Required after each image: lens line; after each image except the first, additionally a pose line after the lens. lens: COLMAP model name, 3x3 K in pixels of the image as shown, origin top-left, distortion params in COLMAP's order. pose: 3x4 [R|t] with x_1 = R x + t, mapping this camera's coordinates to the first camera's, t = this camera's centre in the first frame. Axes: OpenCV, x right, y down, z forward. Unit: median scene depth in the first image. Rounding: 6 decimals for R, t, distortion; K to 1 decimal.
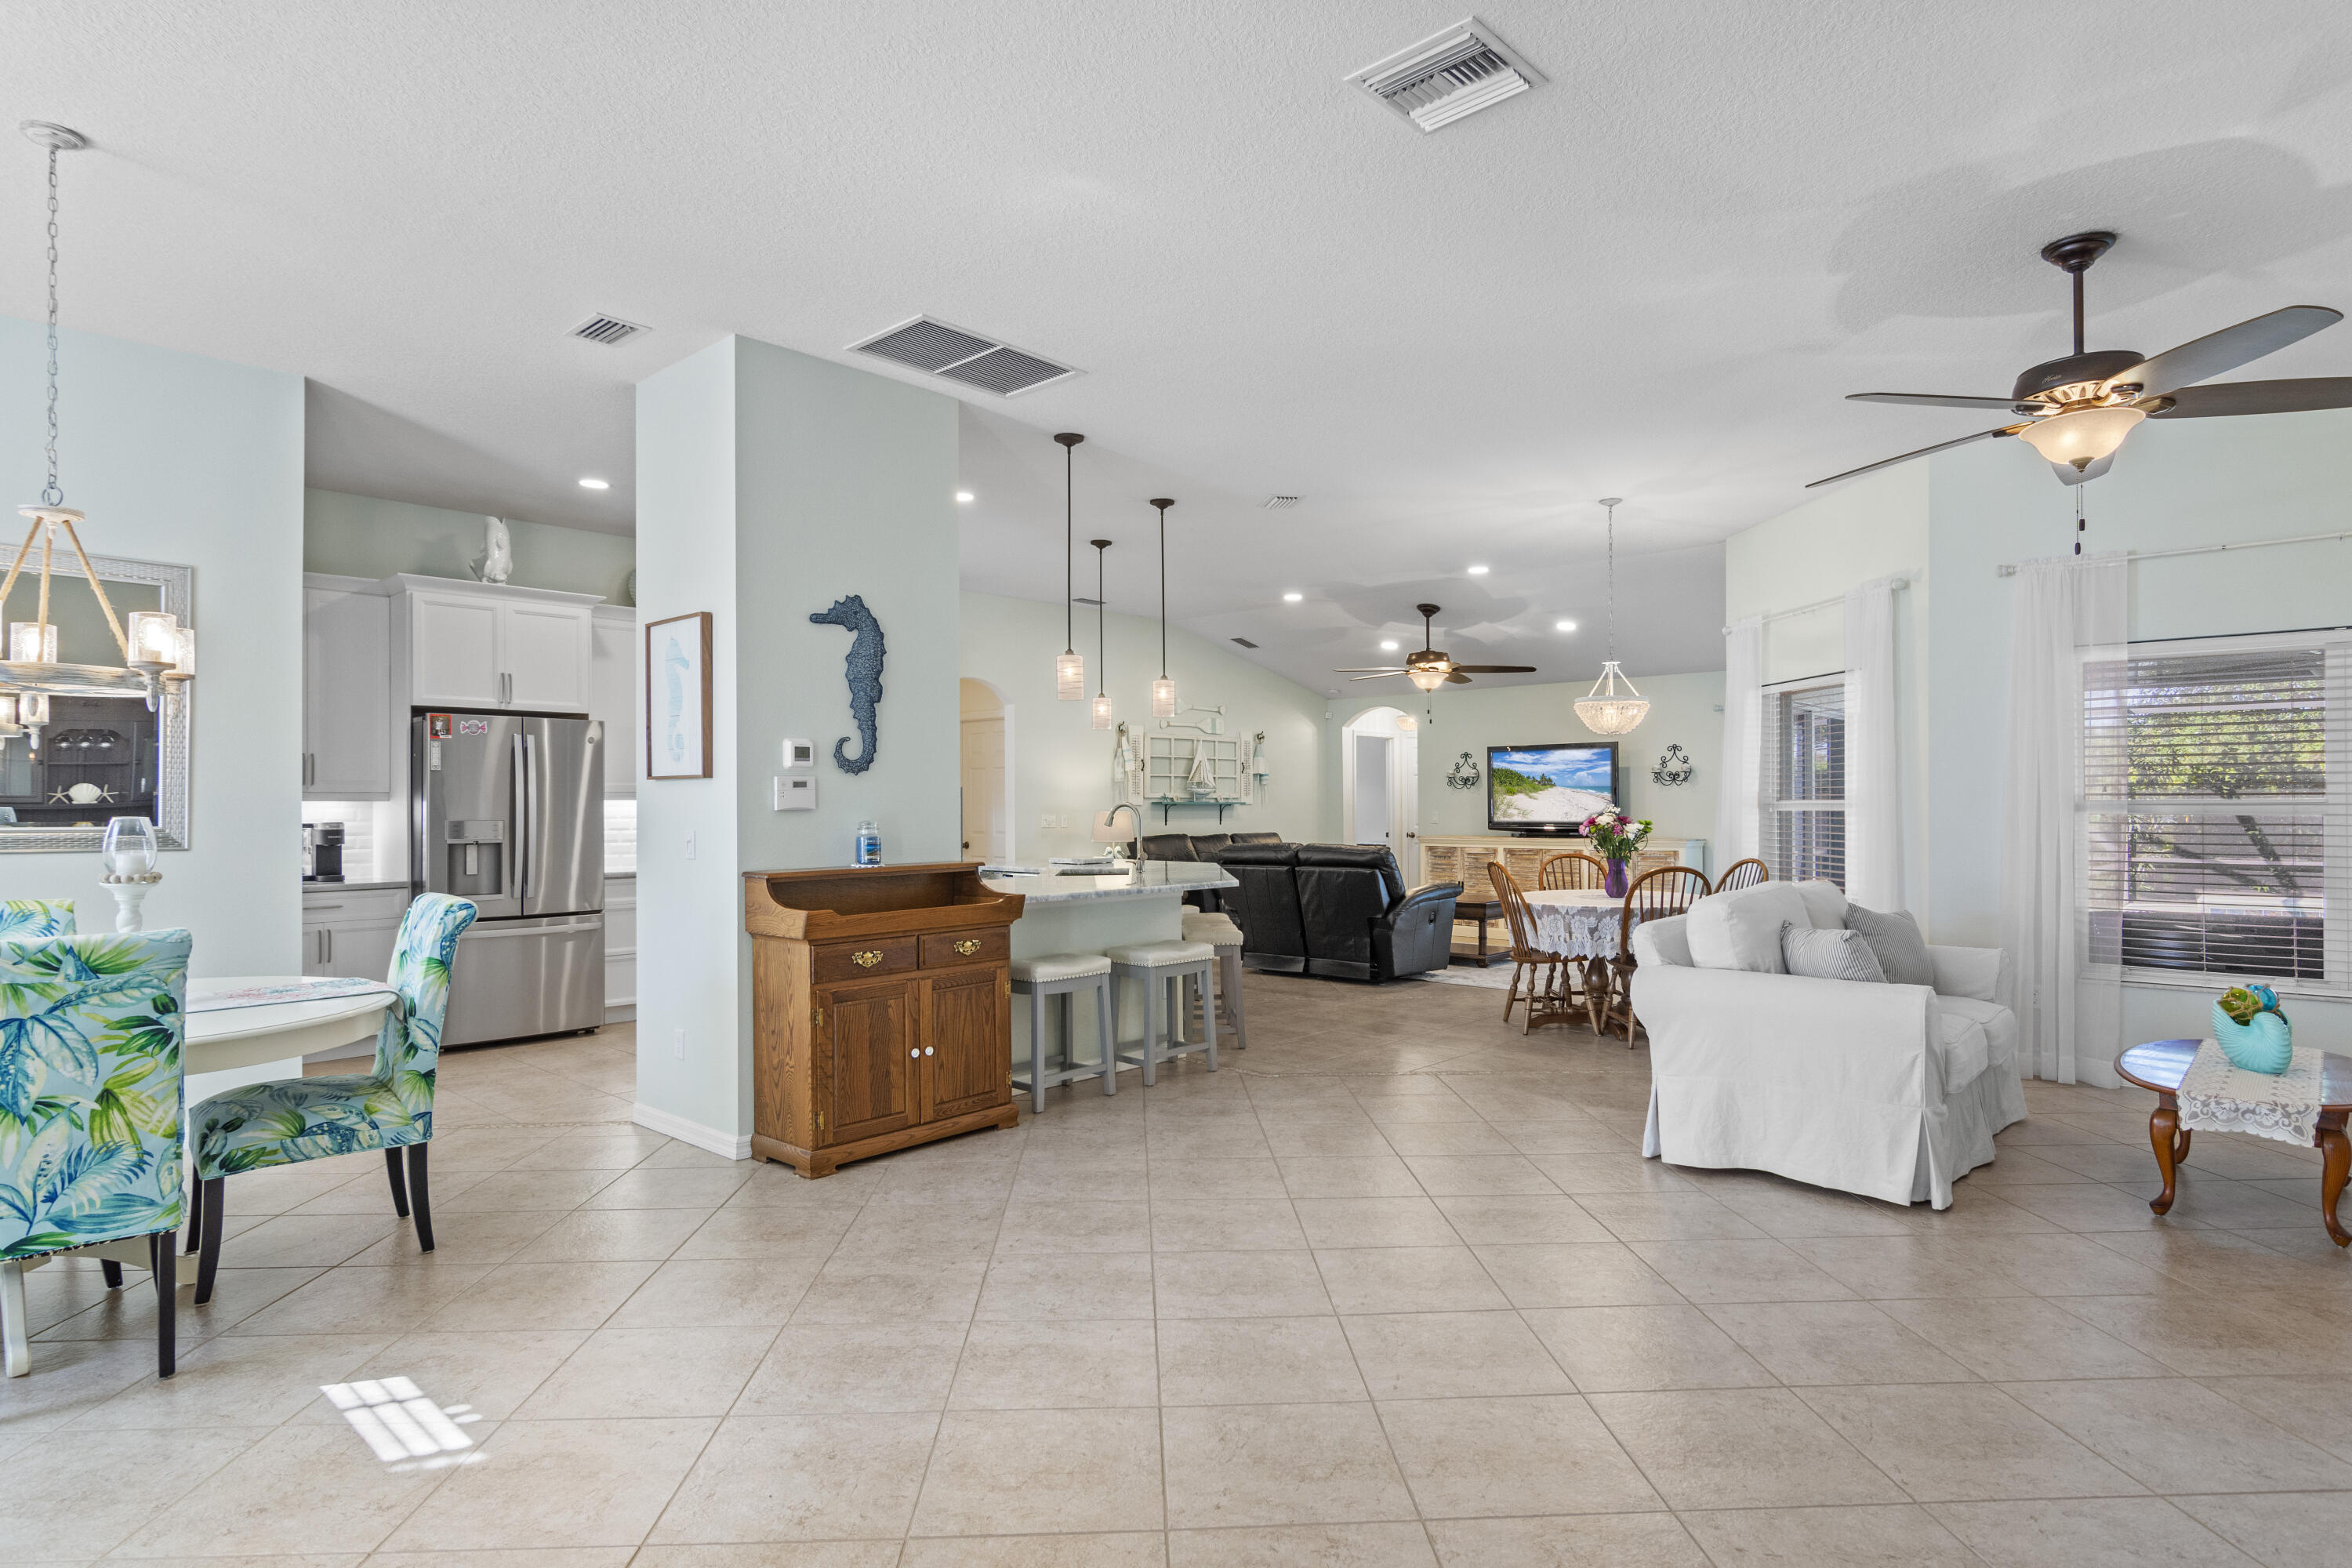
lens RADIAL K [[1257.2, 0, 1178.1], [0, 1257.2, 793.3], [0, 0, 1]] dist [-0.002963, -0.000338]
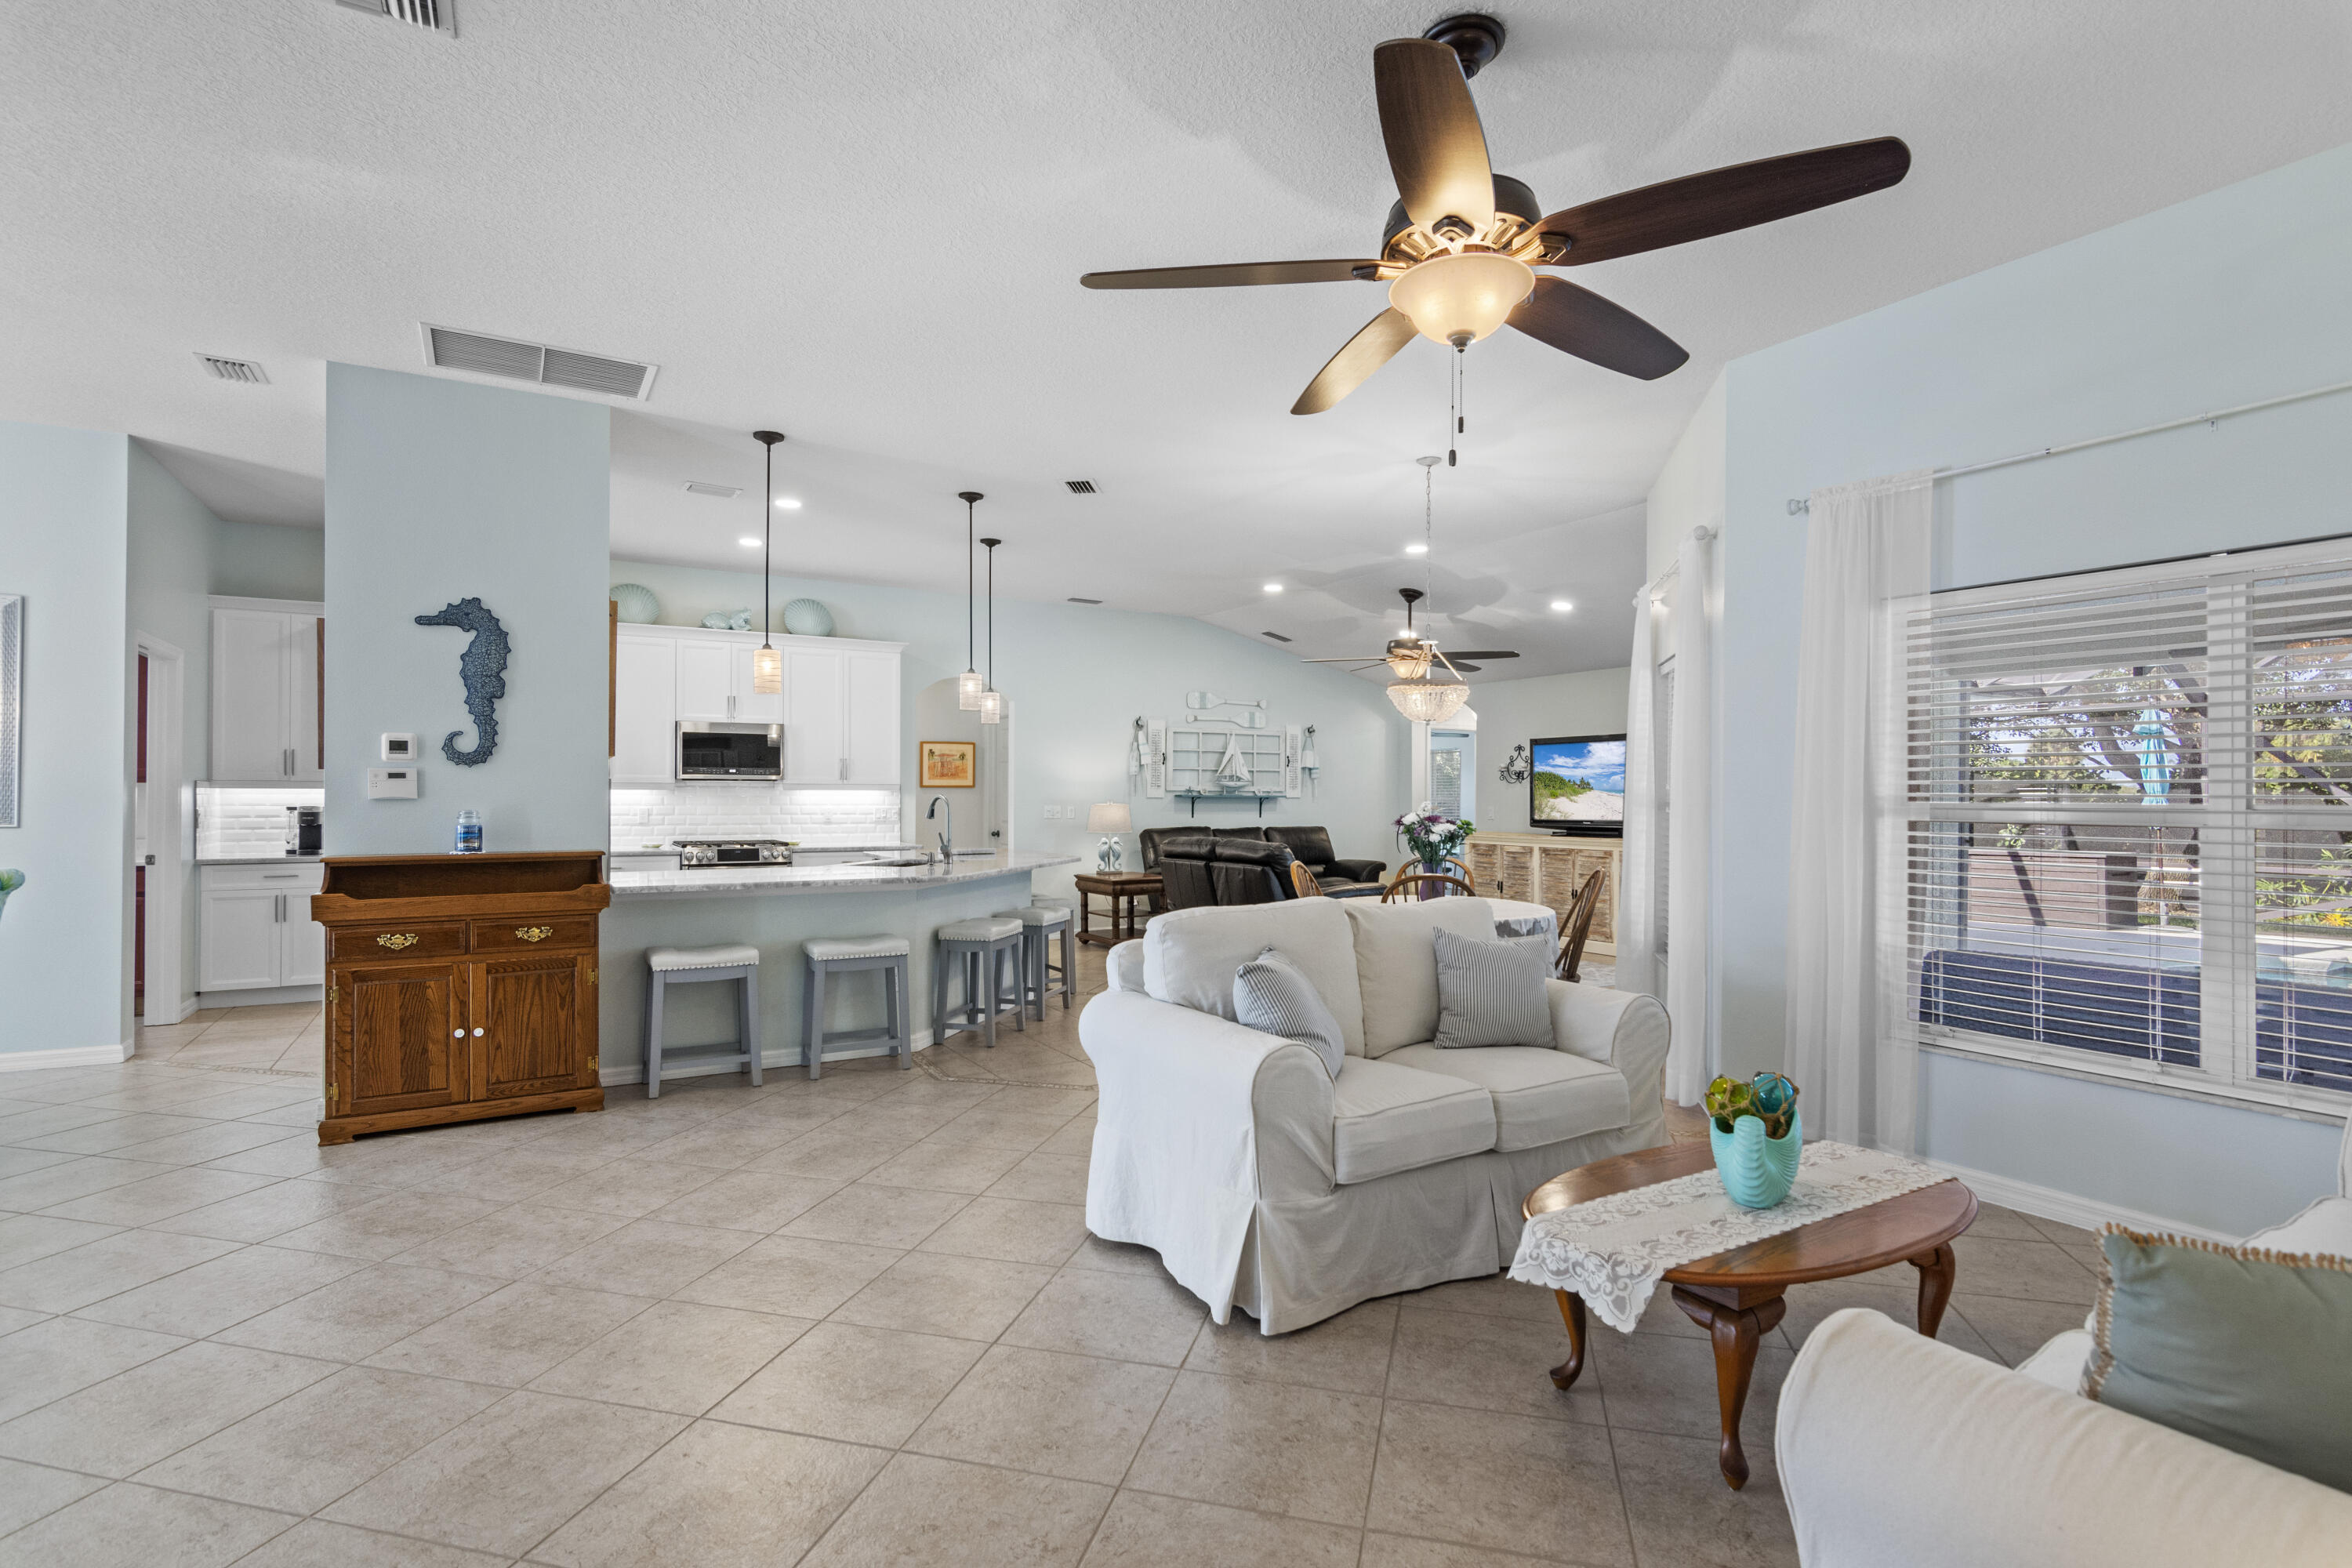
lens RADIAL K [[1146.7, 0, 1179.1], [0, 1146.7, 790.4], [0, 0, 1]] dist [0.000388, -0.000204]
pose [[0.955721, 0.007491, -0.294178, 0.342878], [-0.006219, 0.999967, 0.005259, -0.002039], [0.294207, -0.003197, 0.955736, 0.142414]]
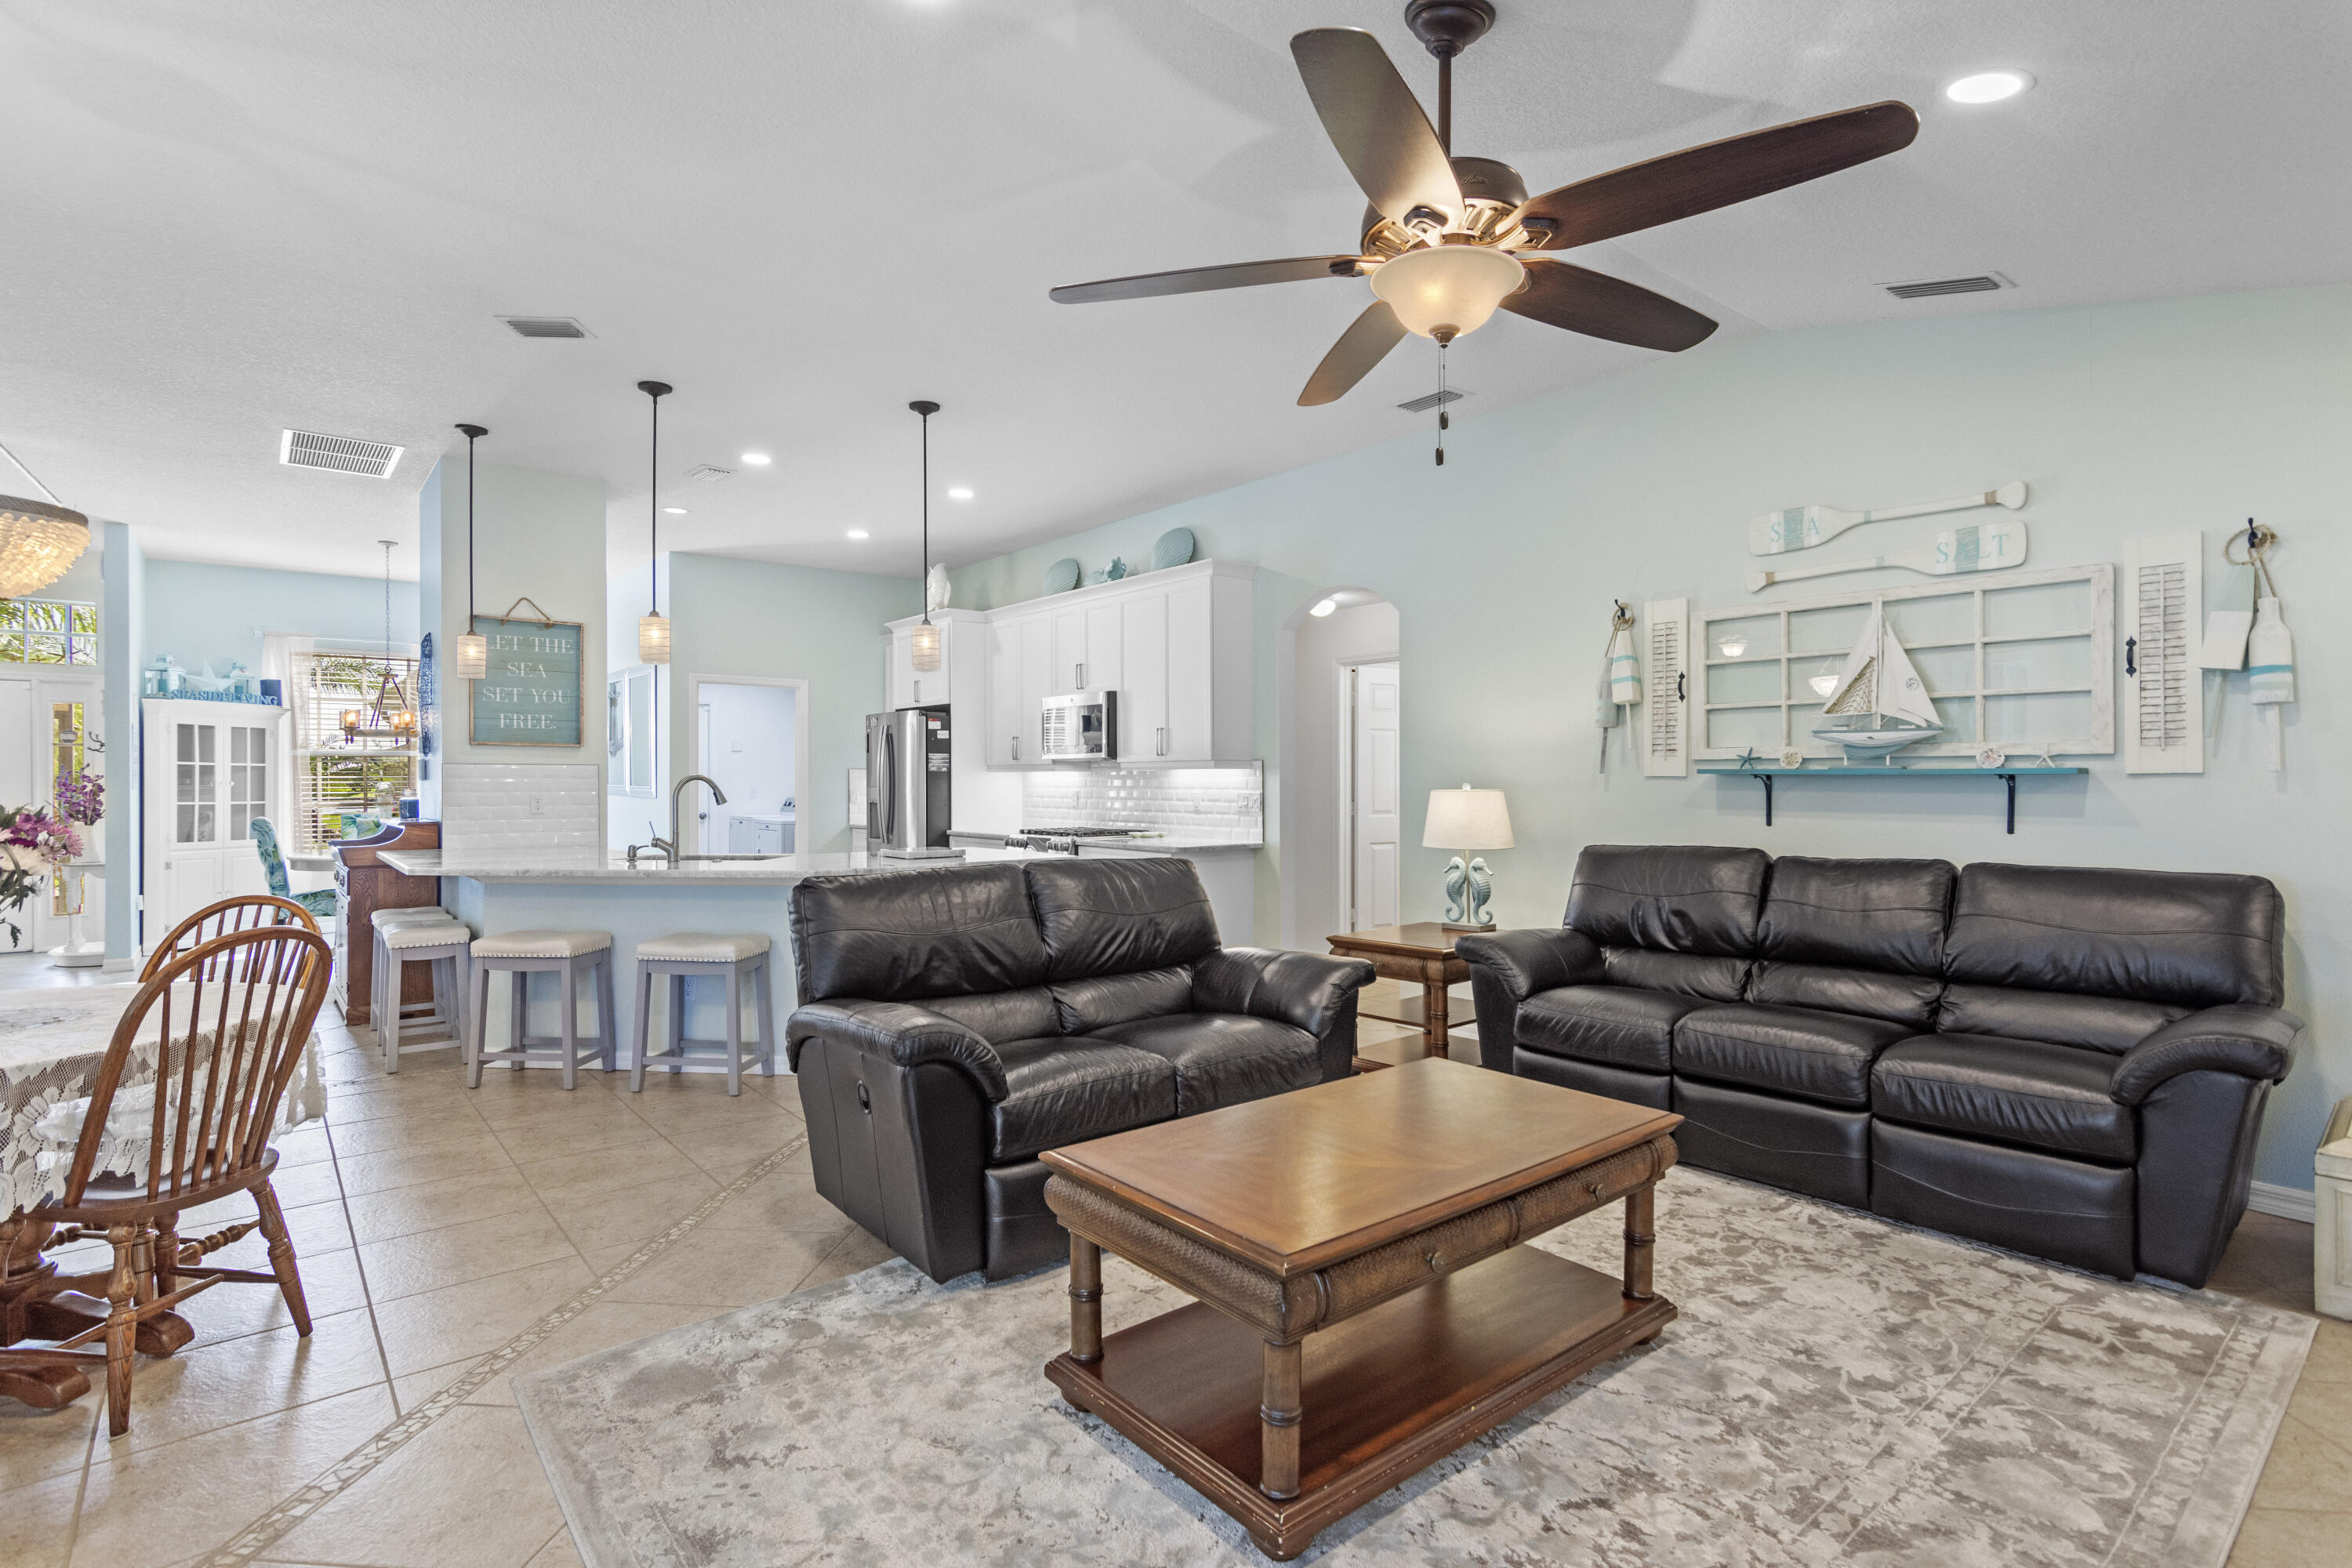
lens RADIAL K [[1139.2, 0, 1182.9], [0, 1139.2, 778.2], [0, 0, 1]] dist [-0.000929, 0.000131]
pose [[-0.140585, 0.004492, -0.990058, 0.522568], [0.011679, 0.999928, 0.002878, 0.008920], [0.990000, -0.011158, -0.140627, 1.164209]]
